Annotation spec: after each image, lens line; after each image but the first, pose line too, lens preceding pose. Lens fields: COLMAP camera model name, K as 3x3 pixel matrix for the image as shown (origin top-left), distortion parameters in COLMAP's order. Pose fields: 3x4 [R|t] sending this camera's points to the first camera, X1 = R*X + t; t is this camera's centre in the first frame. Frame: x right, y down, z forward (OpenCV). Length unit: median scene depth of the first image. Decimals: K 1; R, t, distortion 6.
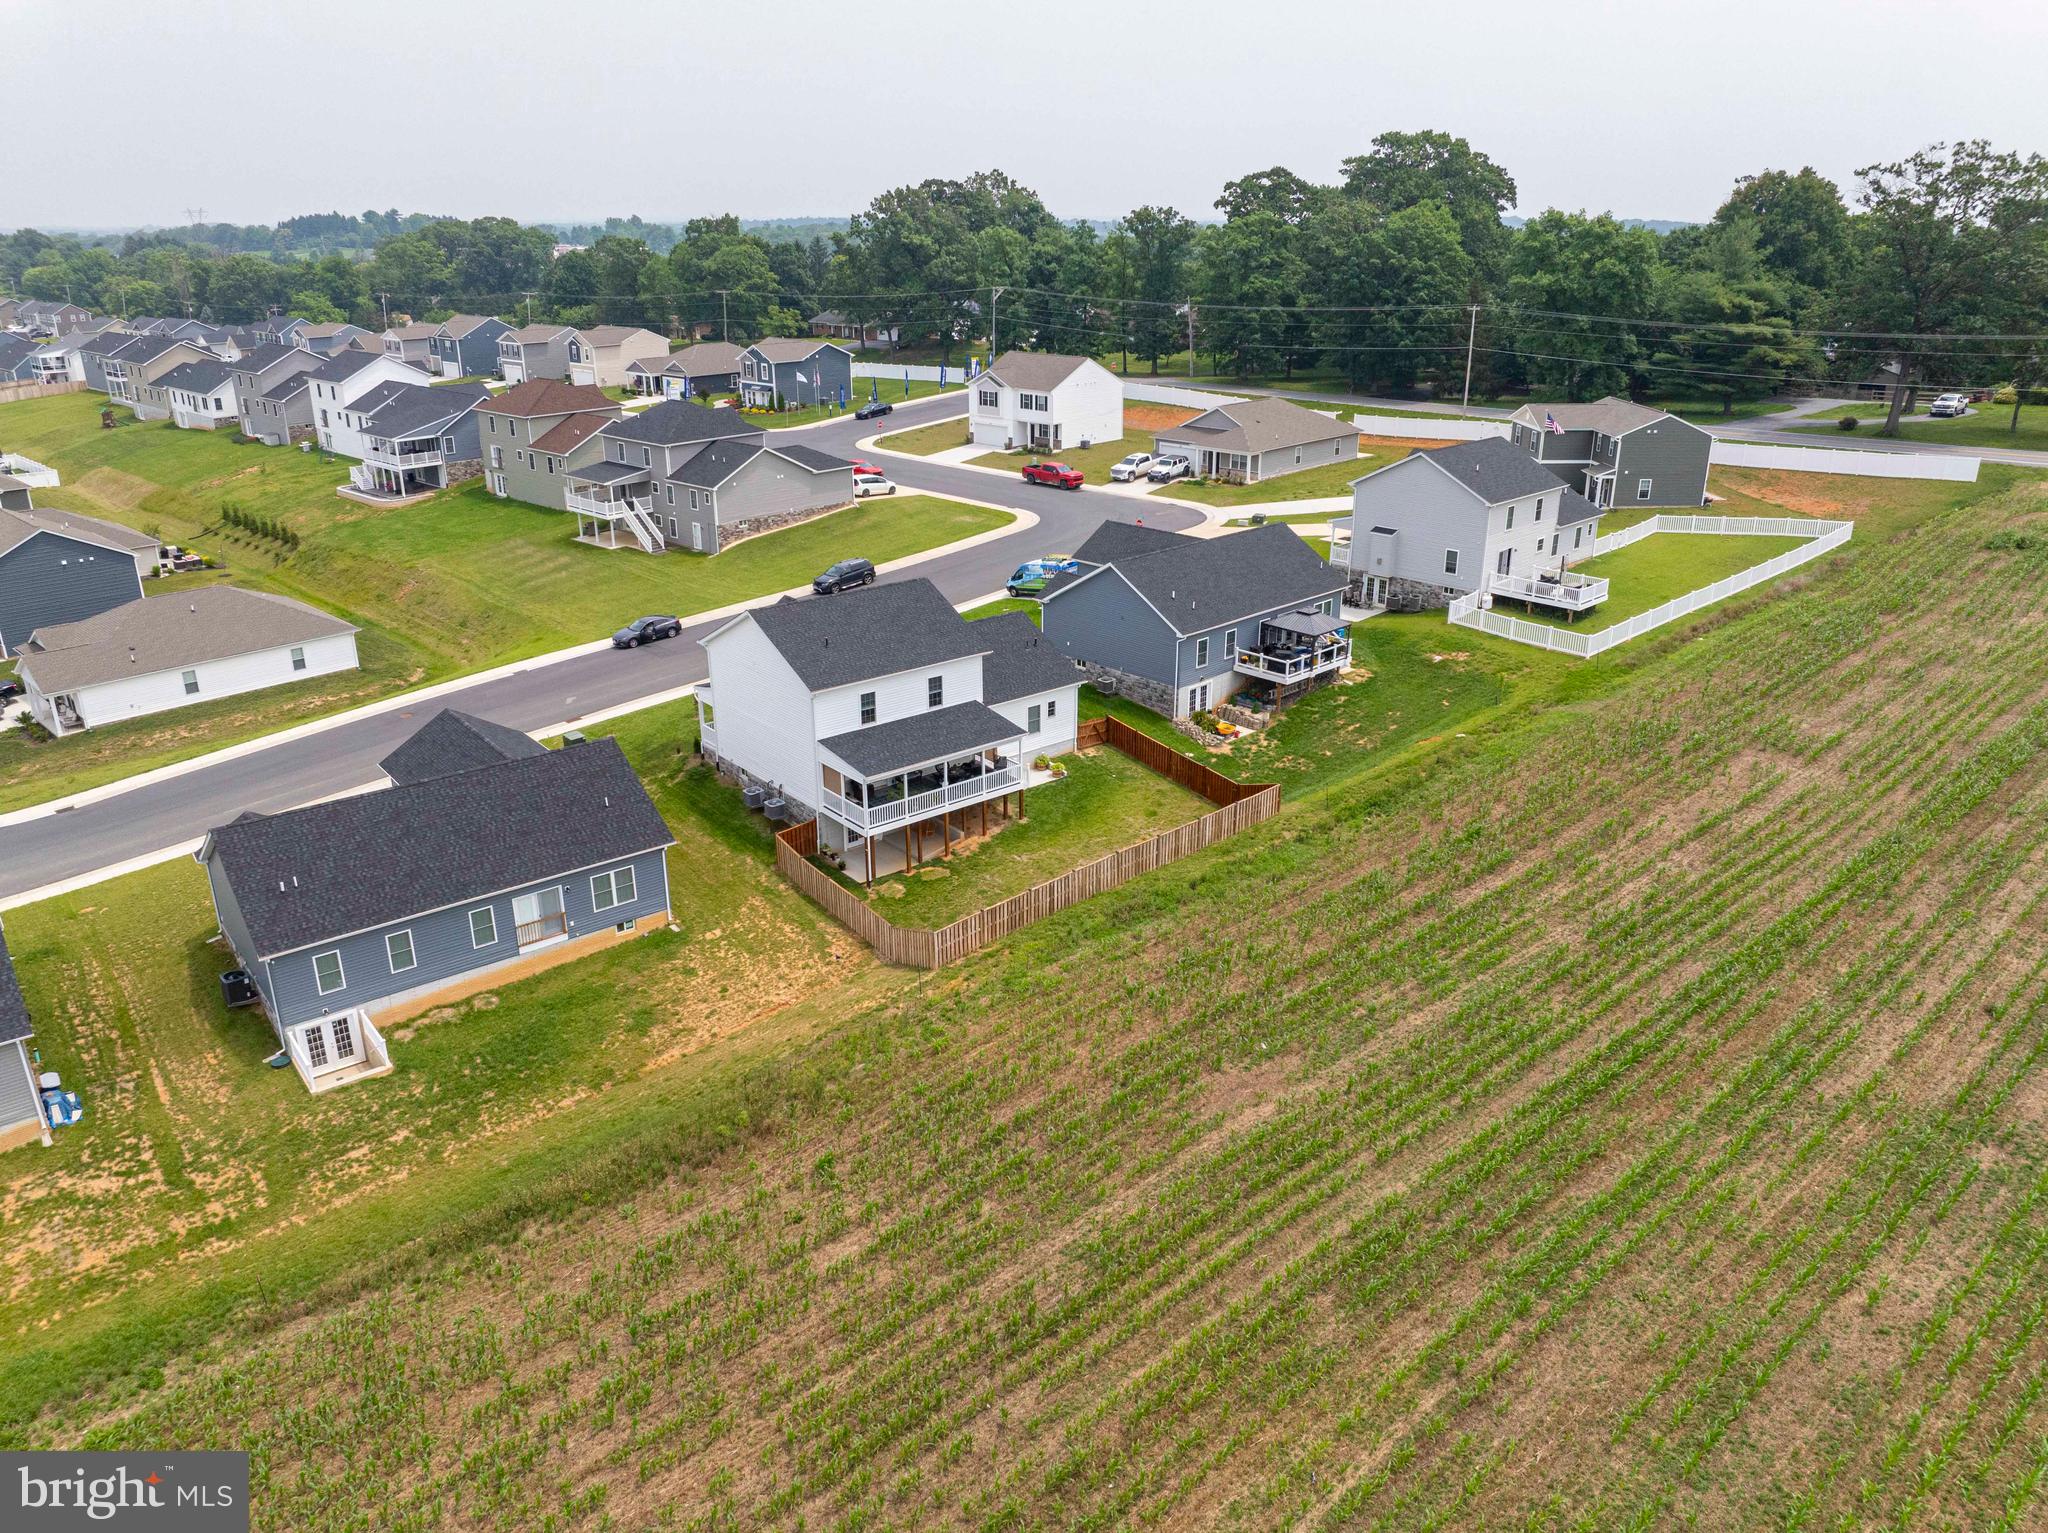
lens RADIAL K [[1418.9, 0, 1024.0], [0, 1418.9, 766.5], [0, 0, 1]] dist [-0.028905, 0.000665]
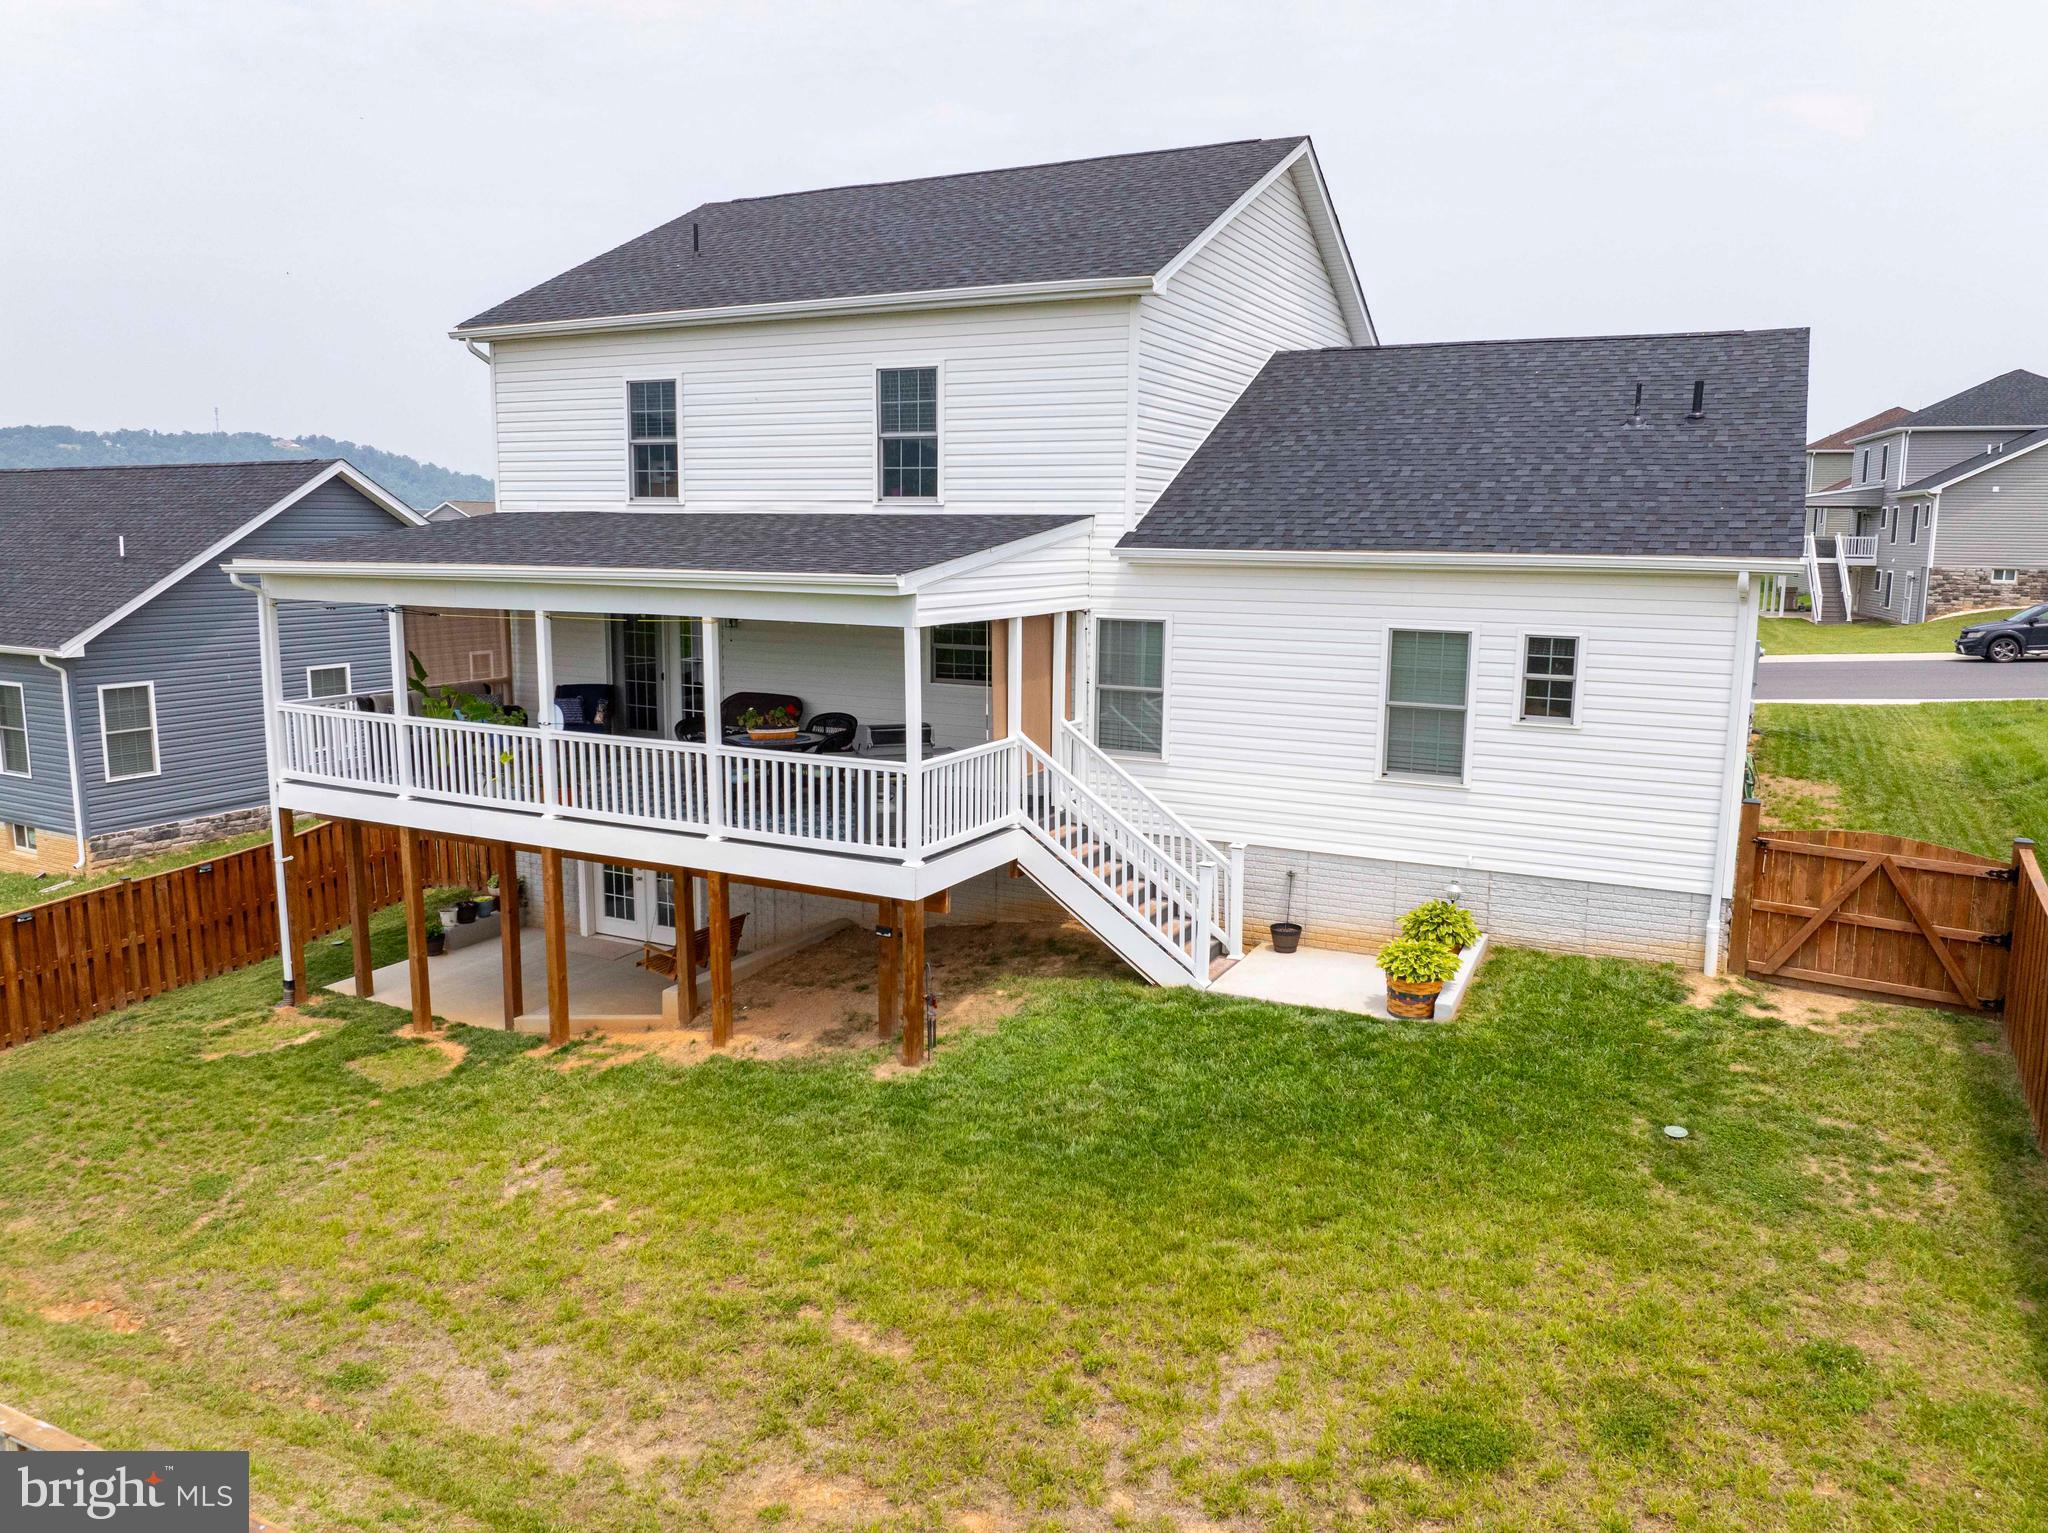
lens RADIAL K [[1443.0, 0, 1034.9], [0, 1443.0, 751.9], [0, 0, 1]] dist [-0.046751, 0.005878]
pose [[0.408503, 0.146449, -0.900932, 0.175488], [-0.341275, 0.939961, -0.001949, -0.008185], [0.846555, 0.308262, 0.433957, 0.919532]]
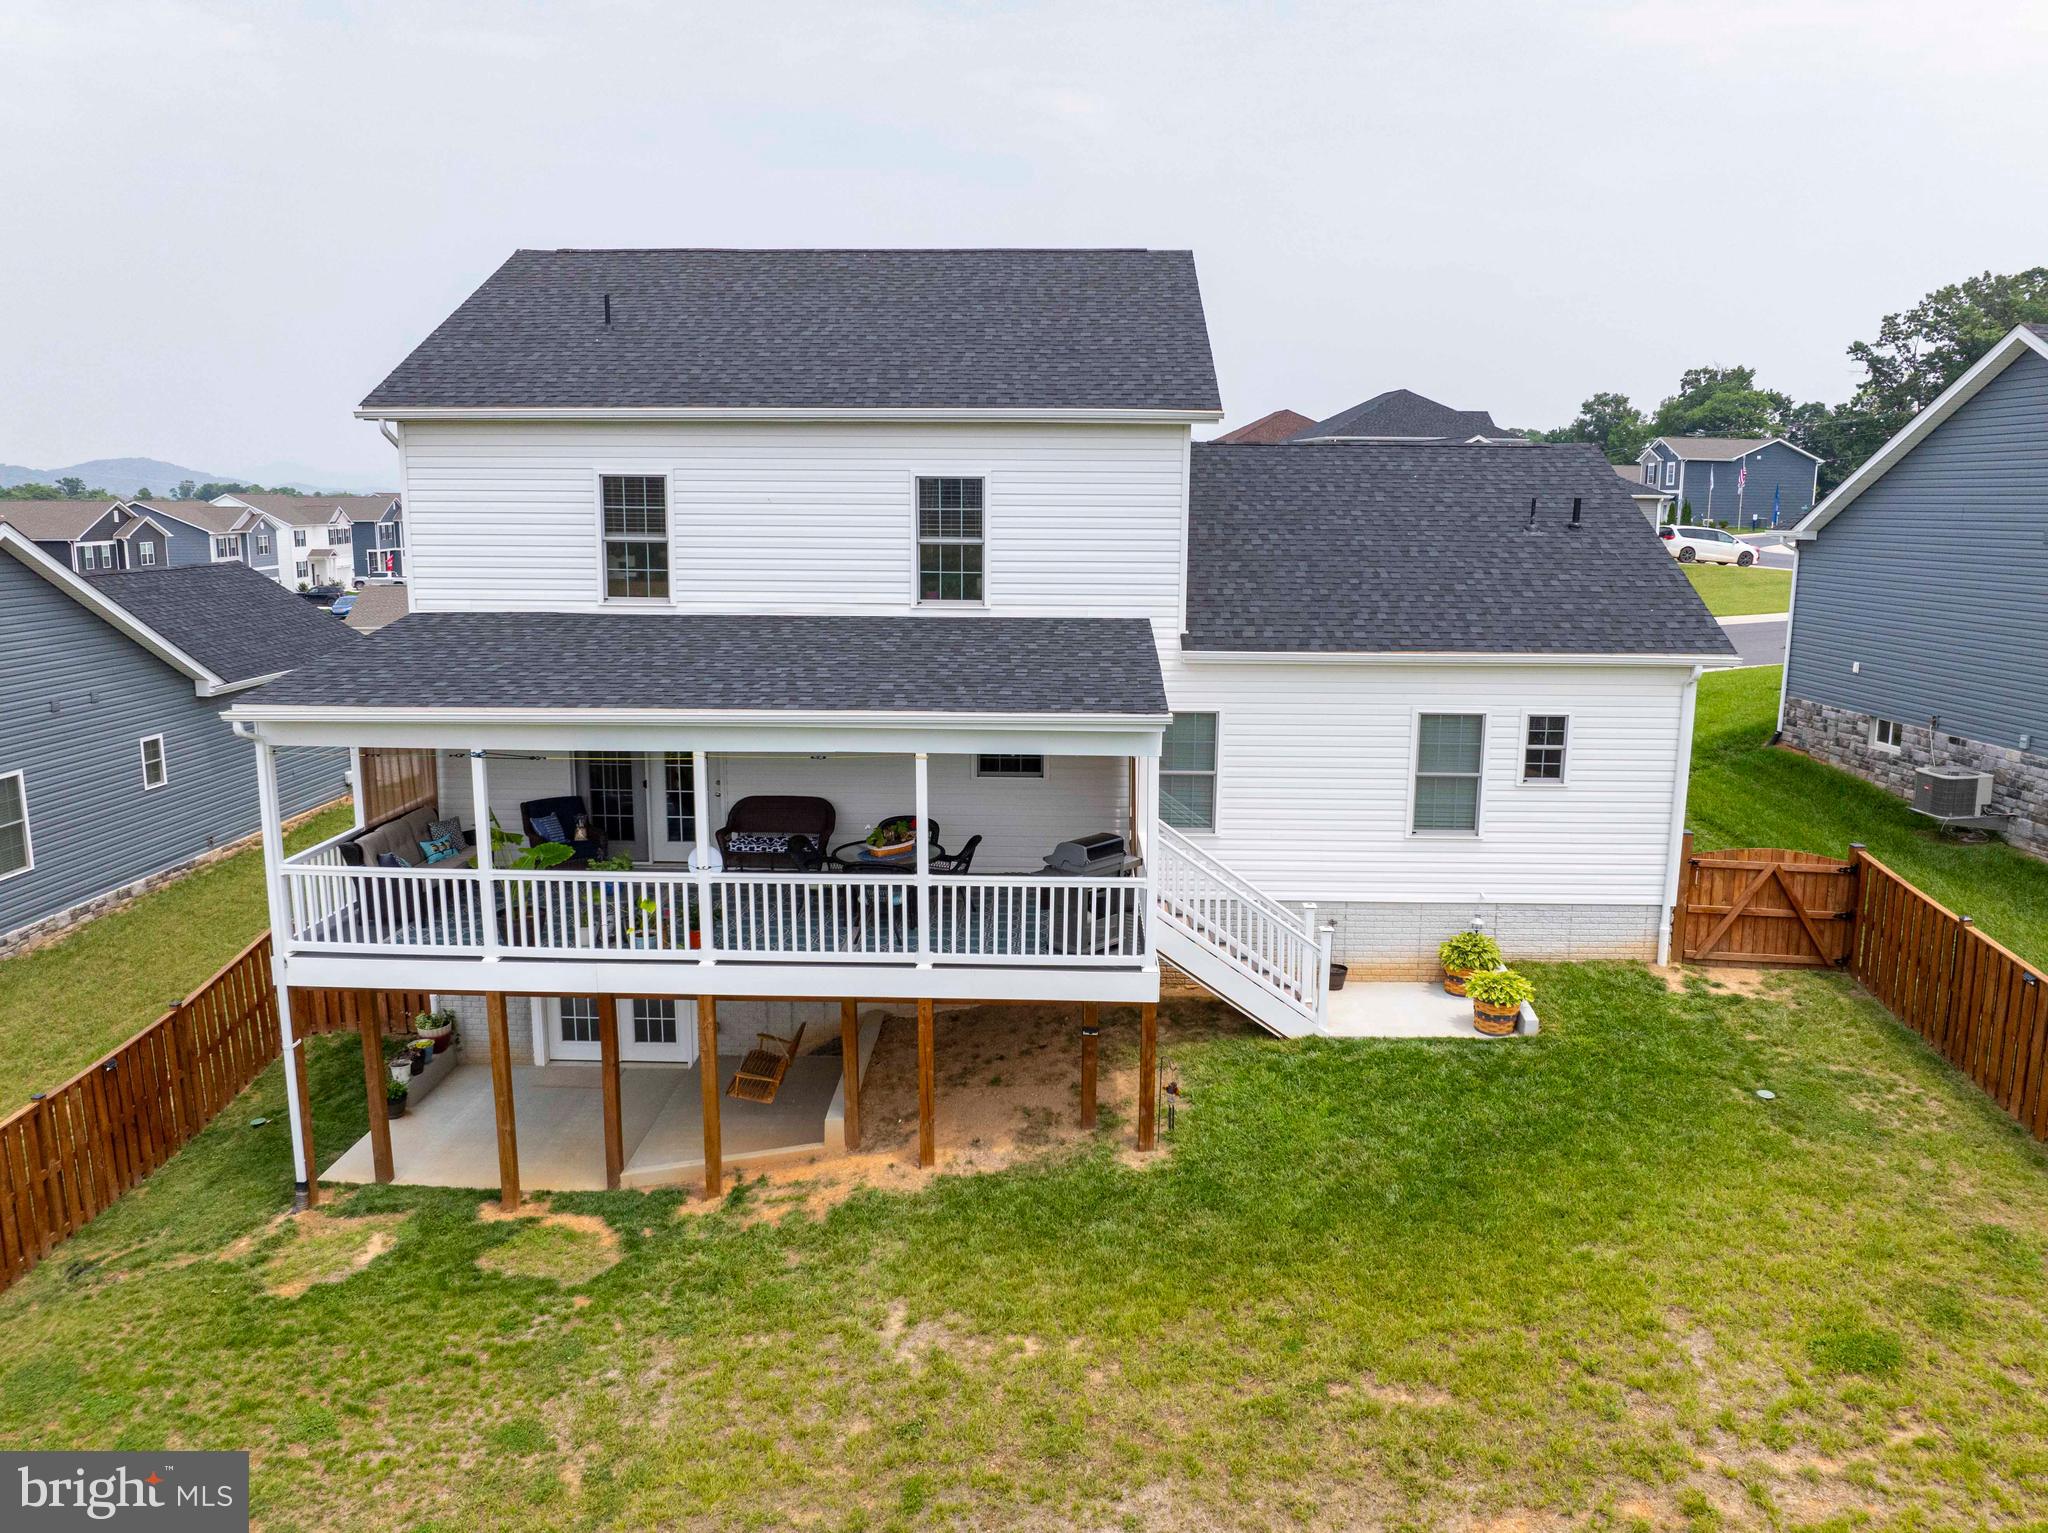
lens RADIAL K [[1443.0, 0, 1034.9], [0, 1443.0, 751.9], [0, 0, 1]] dist [-0.046751, 0.005878]
pose [[0.757373, 0.120410, -0.641784, 0.116092], [-0.244746, 0.963548, -0.108048, 0.007360], [0.605380, 0.238907, 0.759236, 0.816787]]
